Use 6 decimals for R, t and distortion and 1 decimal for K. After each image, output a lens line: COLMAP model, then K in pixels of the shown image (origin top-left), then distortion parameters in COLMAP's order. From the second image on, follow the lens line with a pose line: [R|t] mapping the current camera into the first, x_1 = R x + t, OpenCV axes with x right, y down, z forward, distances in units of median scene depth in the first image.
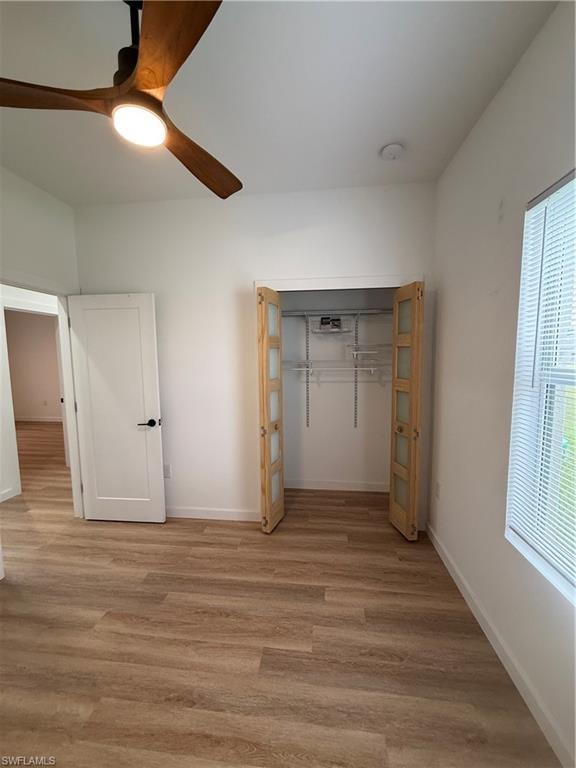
lens RADIAL K [[305.8, 0, 289.6], [0, 305.8, 384.5], [0, 0, 1]] dist [-0.001814, 0.000173]
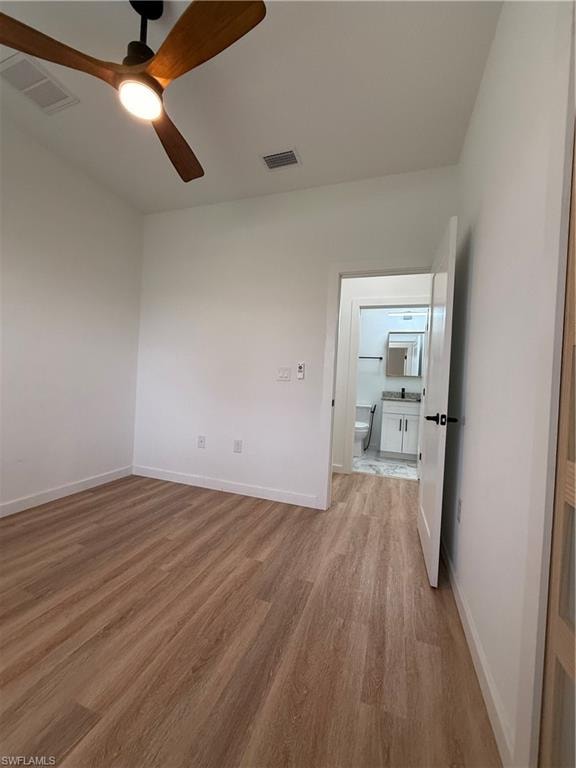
lens RADIAL K [[305.8, 0, 288.4], [0, 305.8, 386.8], [0, 0, 1]] dist [-0.001814, 0.000173]
pose [[-0.221334, 0.015645, -0.975072, 0.378562], [-0.145348, 0.988174, 0.048848, 0.108953], [0.964305, 0.152537, -0.216443, 1.256308]]
